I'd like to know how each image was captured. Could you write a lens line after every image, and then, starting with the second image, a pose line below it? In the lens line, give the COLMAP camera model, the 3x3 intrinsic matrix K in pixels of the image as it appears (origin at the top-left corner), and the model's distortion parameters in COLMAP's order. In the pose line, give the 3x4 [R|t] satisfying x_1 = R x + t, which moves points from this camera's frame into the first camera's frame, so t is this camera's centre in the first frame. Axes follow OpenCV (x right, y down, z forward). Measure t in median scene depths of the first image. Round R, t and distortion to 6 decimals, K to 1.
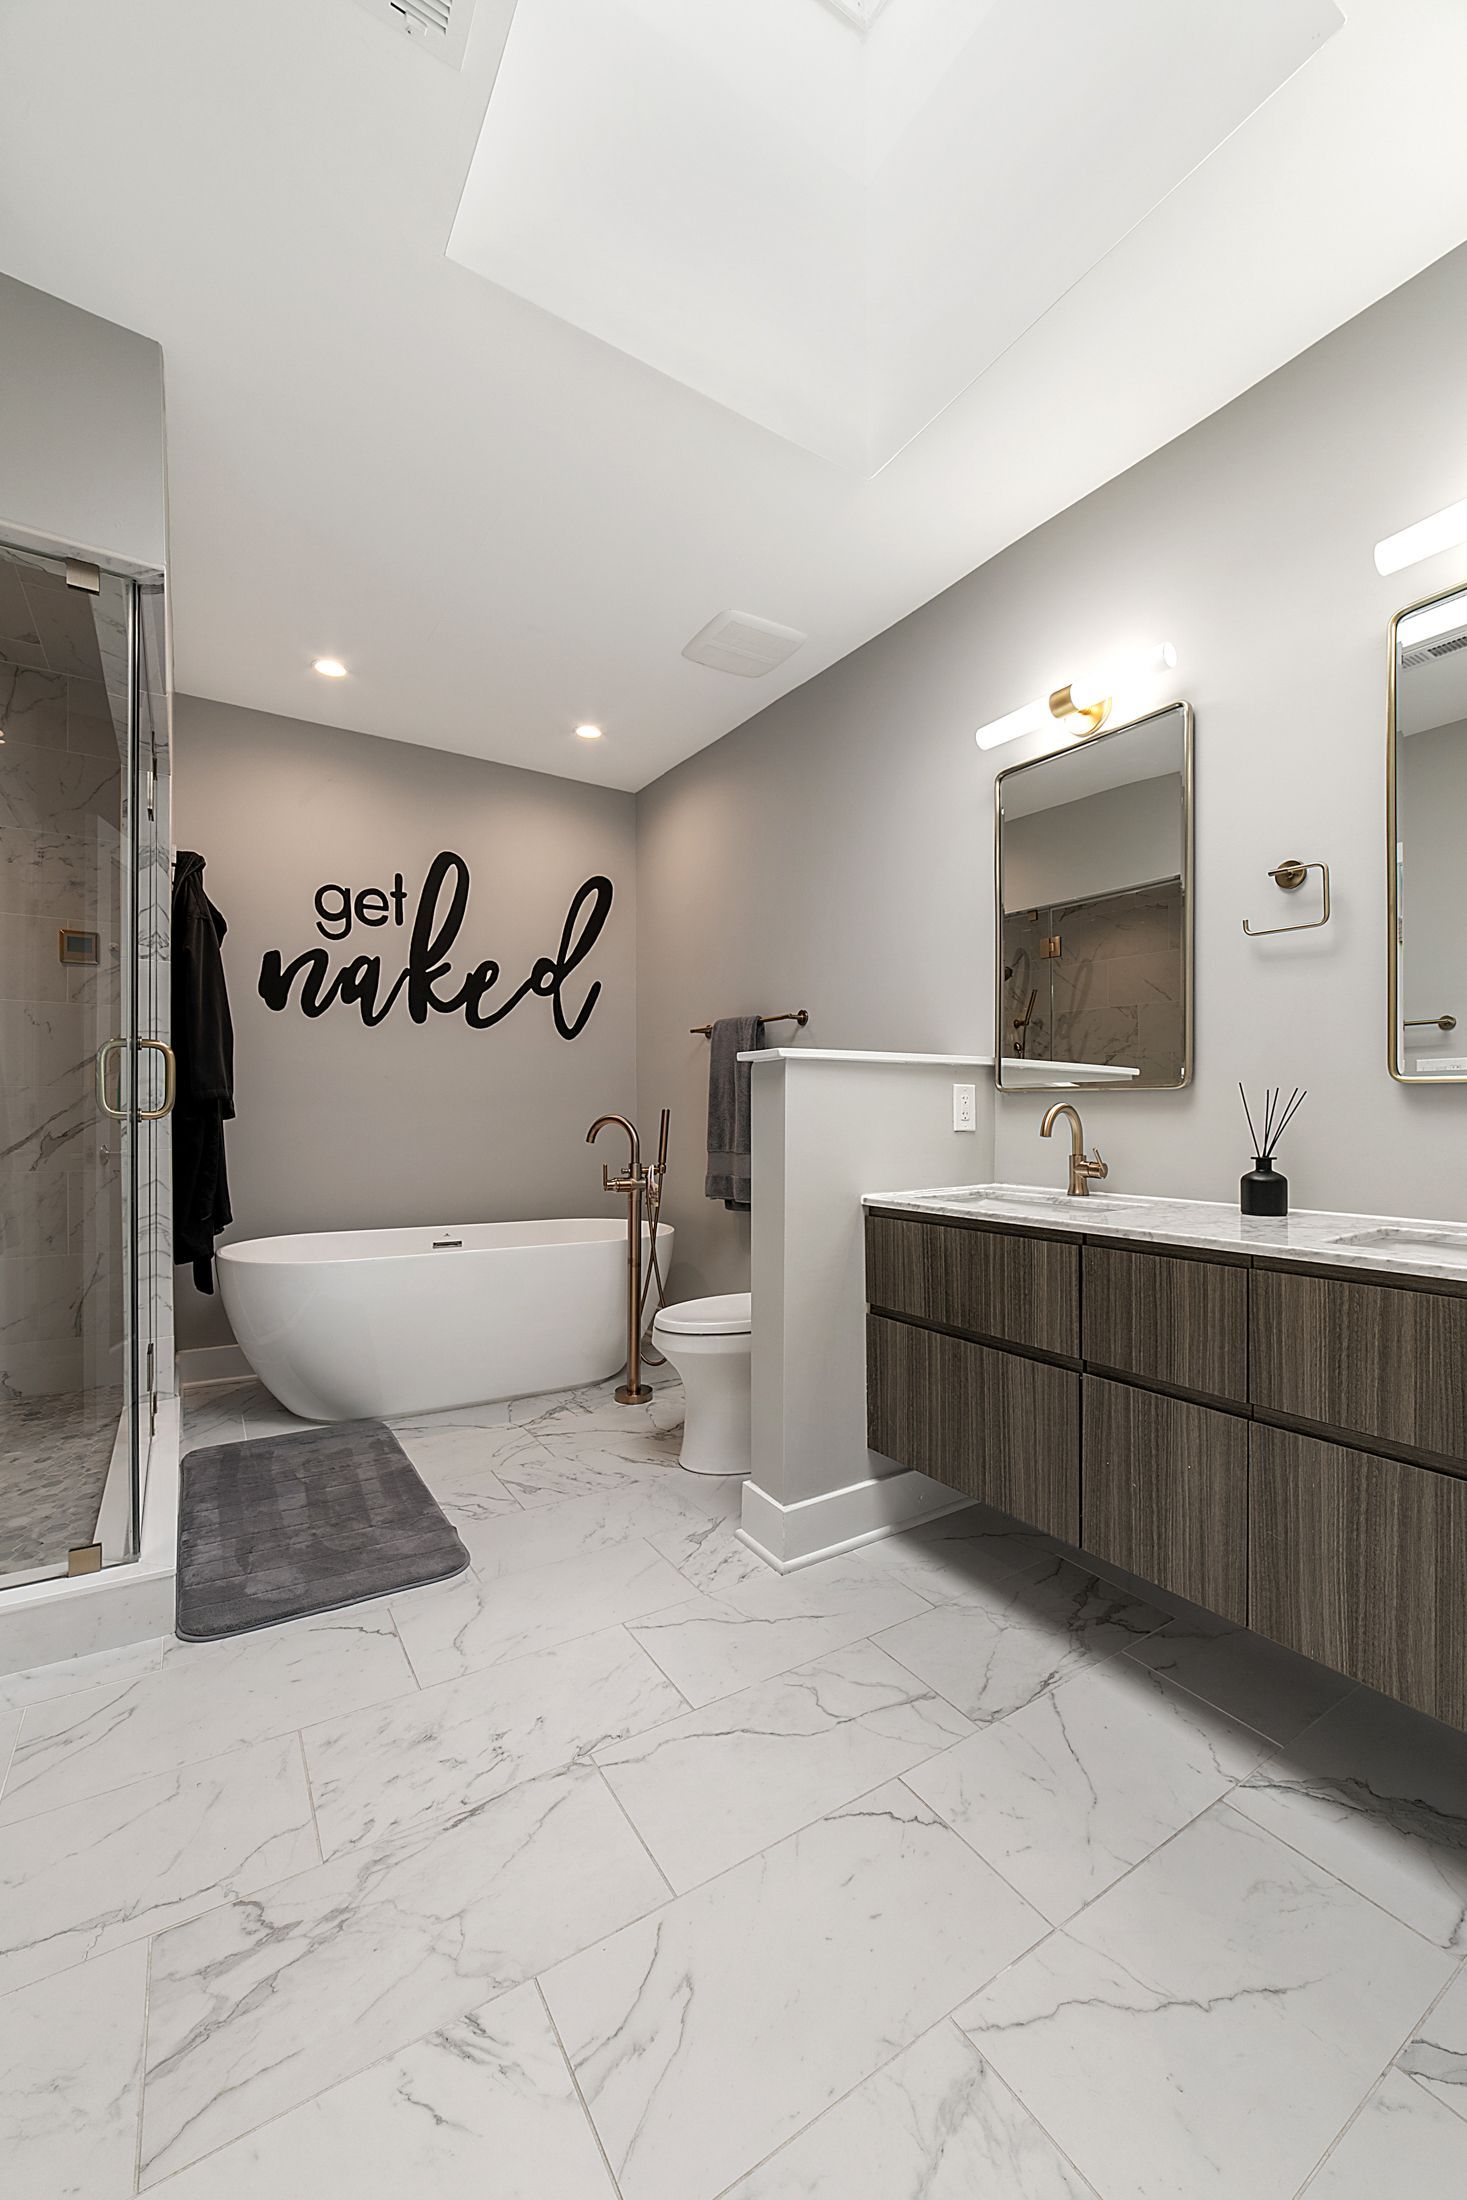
lens RADIAL K [[871.1, 0, 729.2], [0, 871.1, 1141.1], [0, 0, 1]] dist [-0.027065, 0.008072]
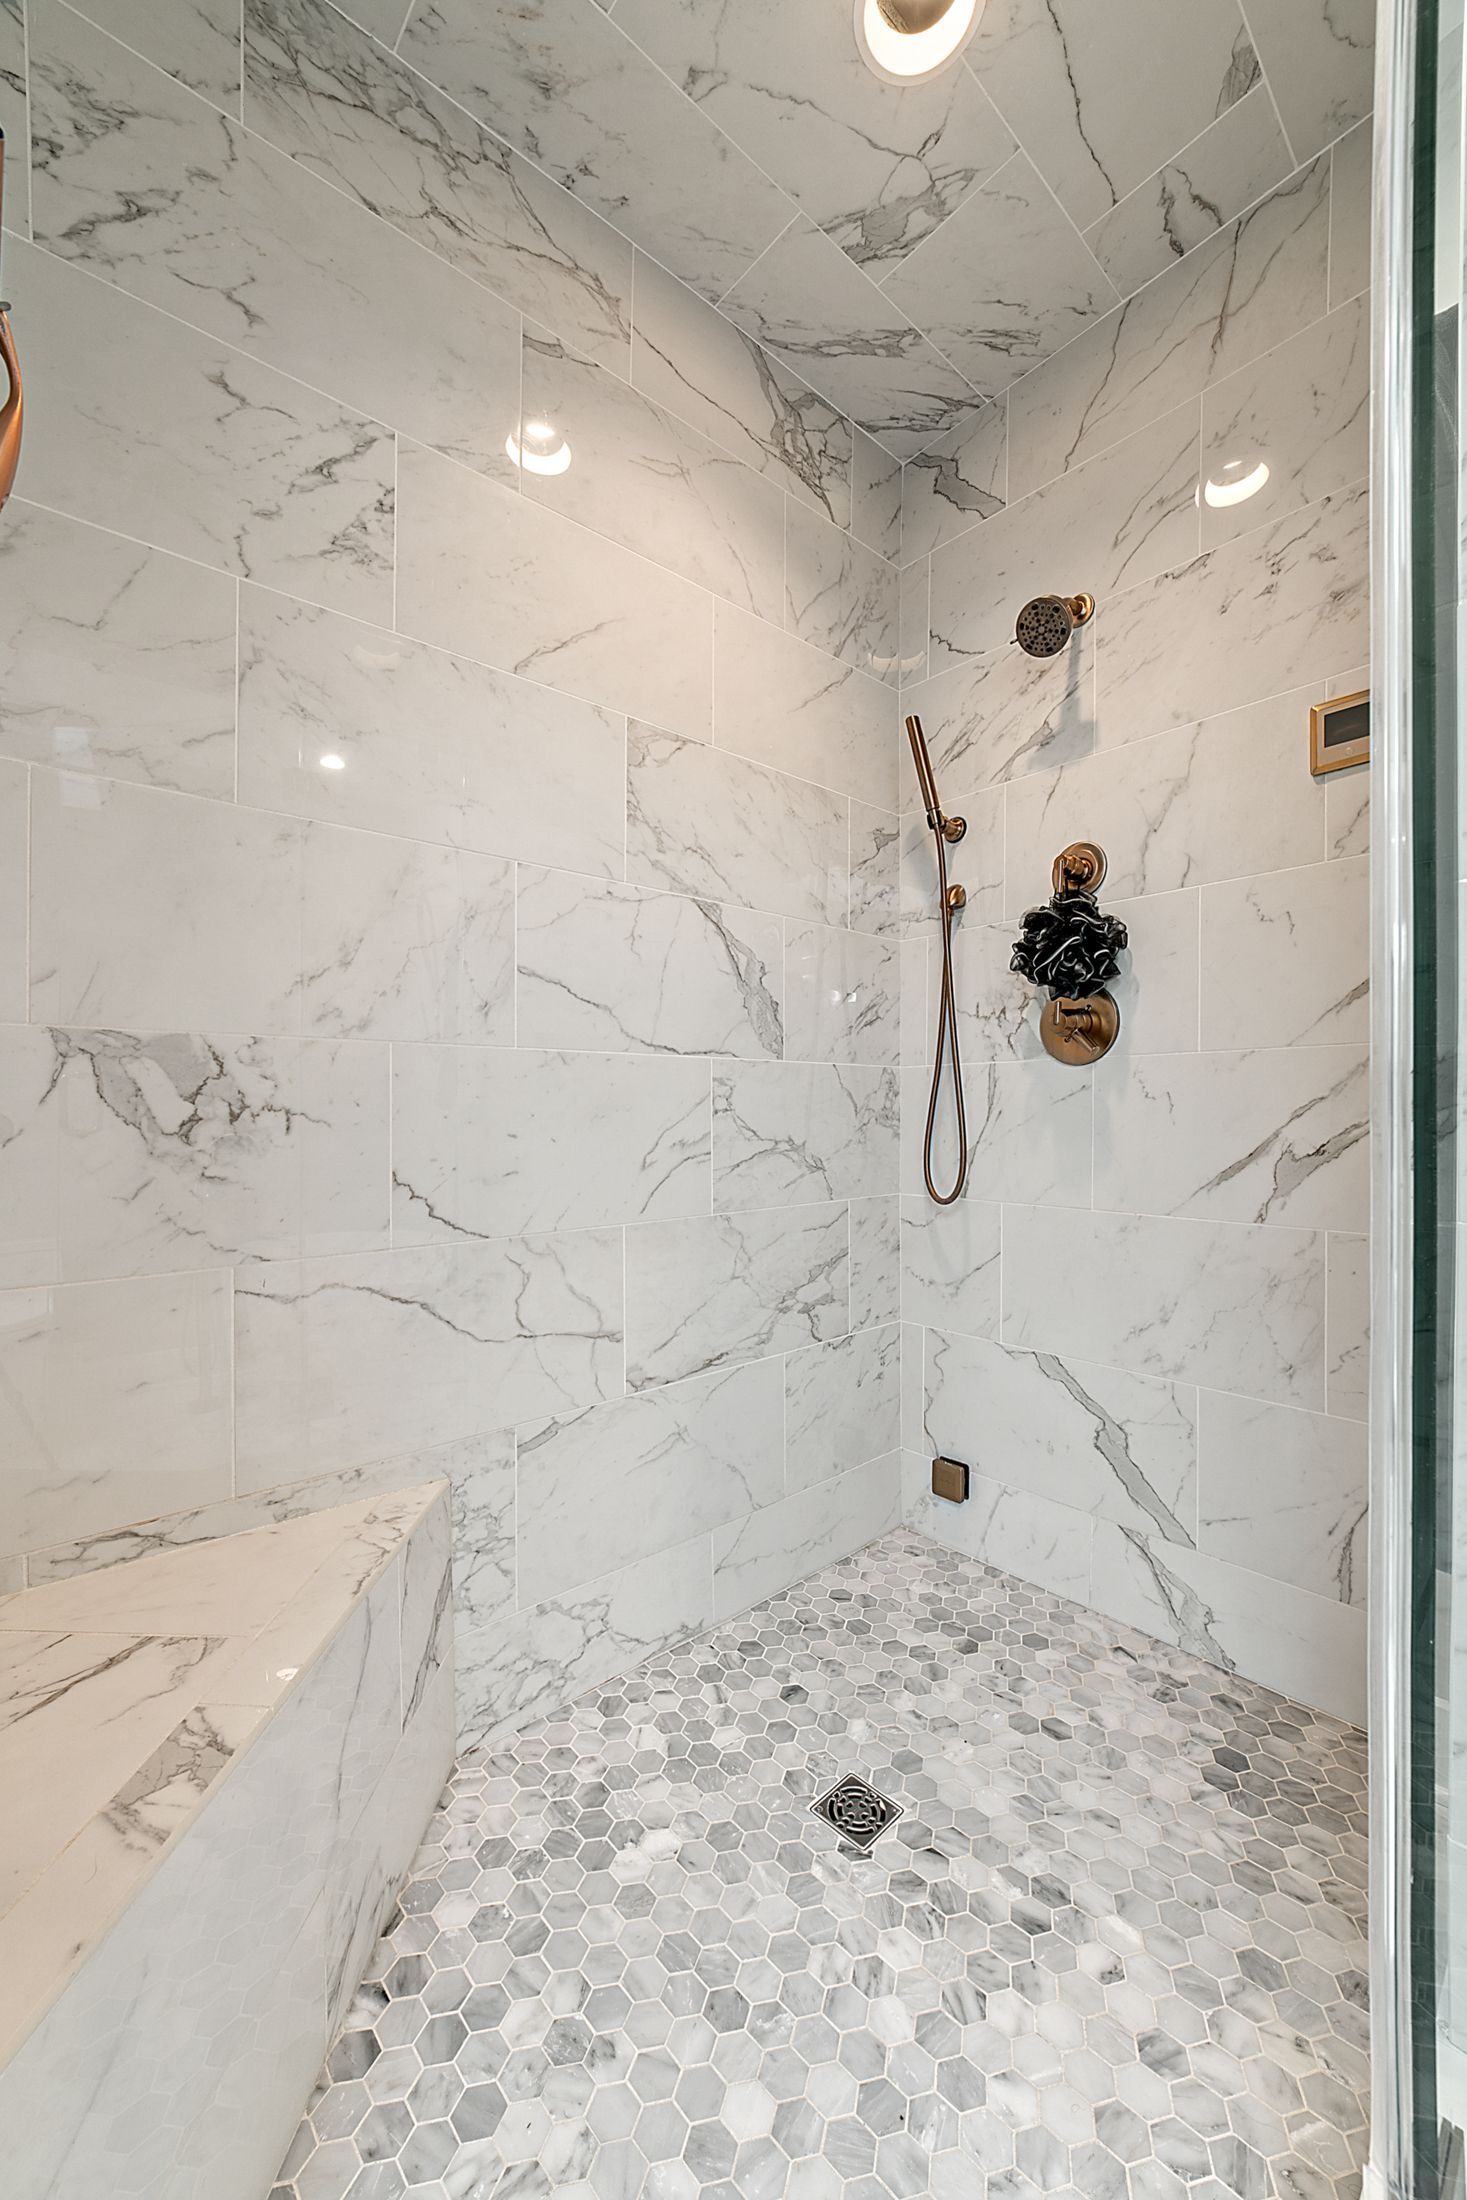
lens RADIAL K [[880.9, 0, 733.5], [0, 880.9, 1100.0], [0, 0, 1]] dist [0.000046, 0.000020]
pose [[0.204250, -0.008117, -0.978885, -0.379217], [-0.014546, 0.999830, -0.011325, -0.024845], [0.978811, 0.016552, 0.204097, 0.601111]]
